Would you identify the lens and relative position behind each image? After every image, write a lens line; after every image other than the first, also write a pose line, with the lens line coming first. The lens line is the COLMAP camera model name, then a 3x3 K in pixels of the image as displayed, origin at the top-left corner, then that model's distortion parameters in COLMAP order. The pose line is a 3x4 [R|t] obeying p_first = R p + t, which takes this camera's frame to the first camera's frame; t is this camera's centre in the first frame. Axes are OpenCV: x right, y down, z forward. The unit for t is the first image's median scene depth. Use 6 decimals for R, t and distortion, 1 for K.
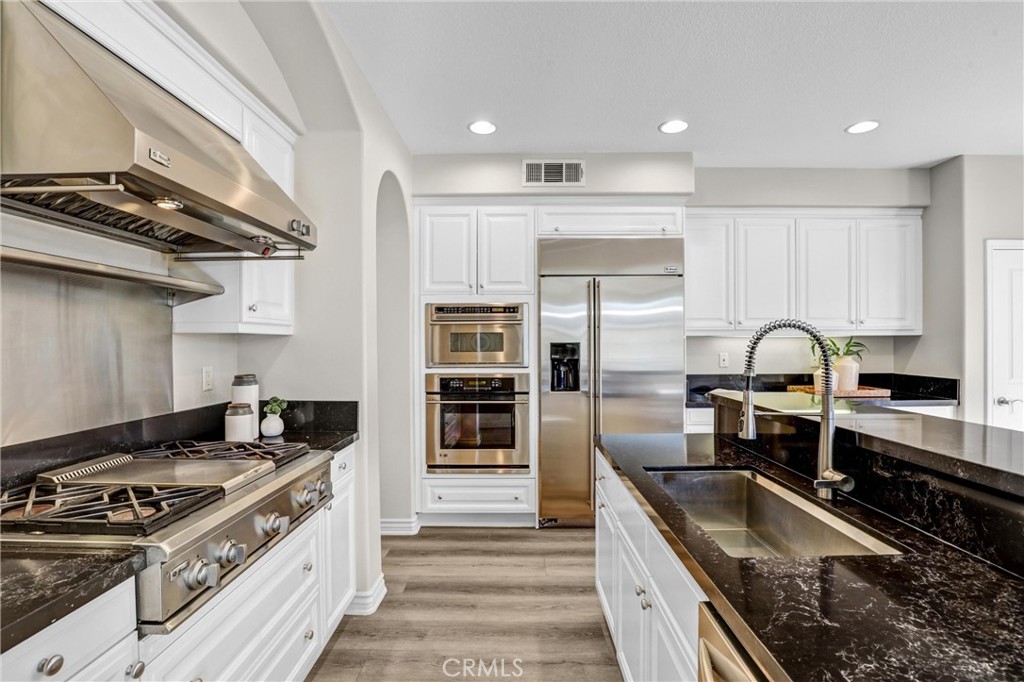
lens RADIAL K [[473.5, 0, 517.5], [0, 473.5, 336.8], [0, 0, 1]] dist [-0.023594, -0.001618]
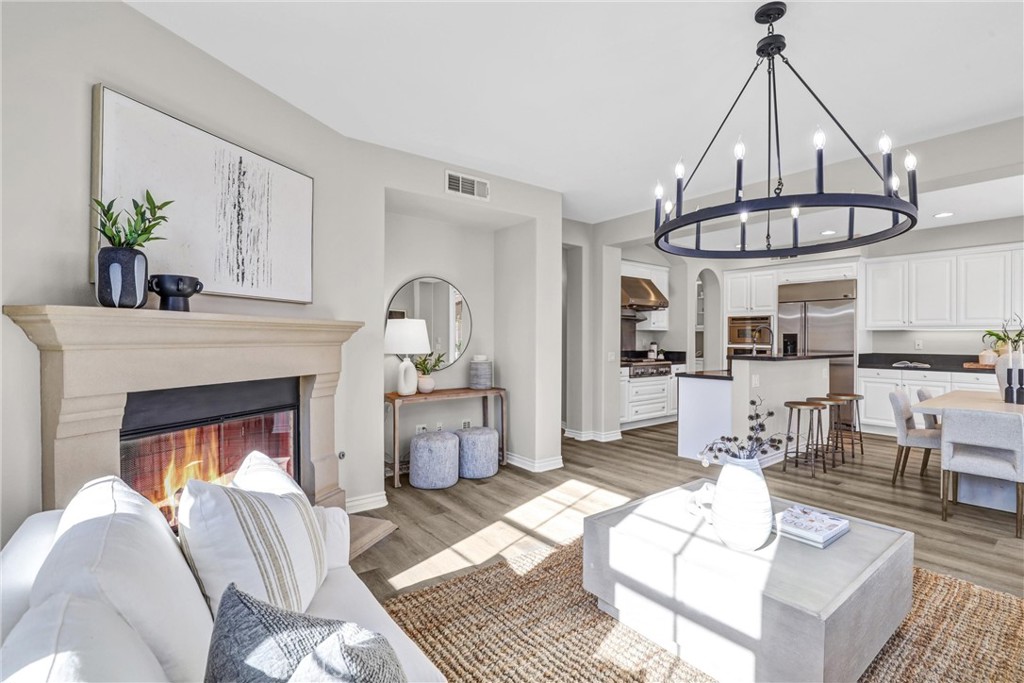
lens RADIAL K [[473.5, 0, 509.4], [0, 473.5, 335.7], [0, 0, 1]] dist [-0.023594, -0.001618]
pose [[0.612067, 0.012513, -0.790707, 0.999366], [0.002010, 0.999847, 0.017379, -0.018428], [0.790803, -0.012227, 0.611948, -1.294959]]
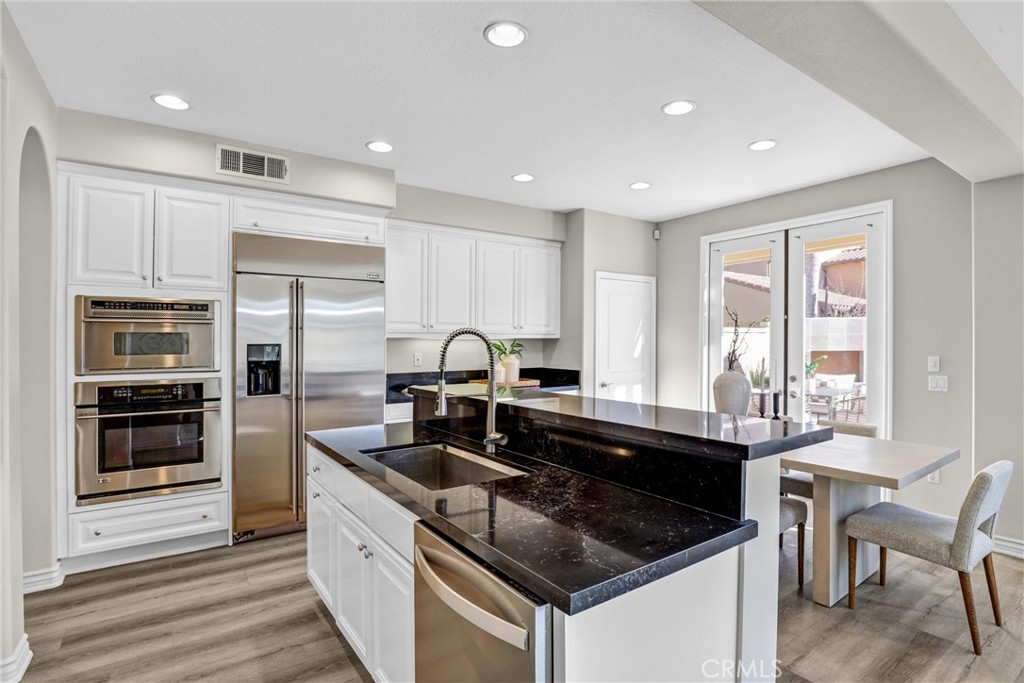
lens RADIAL K [[473.5, 0, 513.0], [0, 473.5, 342.9], [0, 0, 1]] dist [-0.023594, -0.001618]
pose [[0.817835, 0.001074, 0.575452, -0.038417], [-0.007230, 0.999939, 0.008409, -0.001649], [-0.575408, -0.011037, 0.817792, -0.069849]]
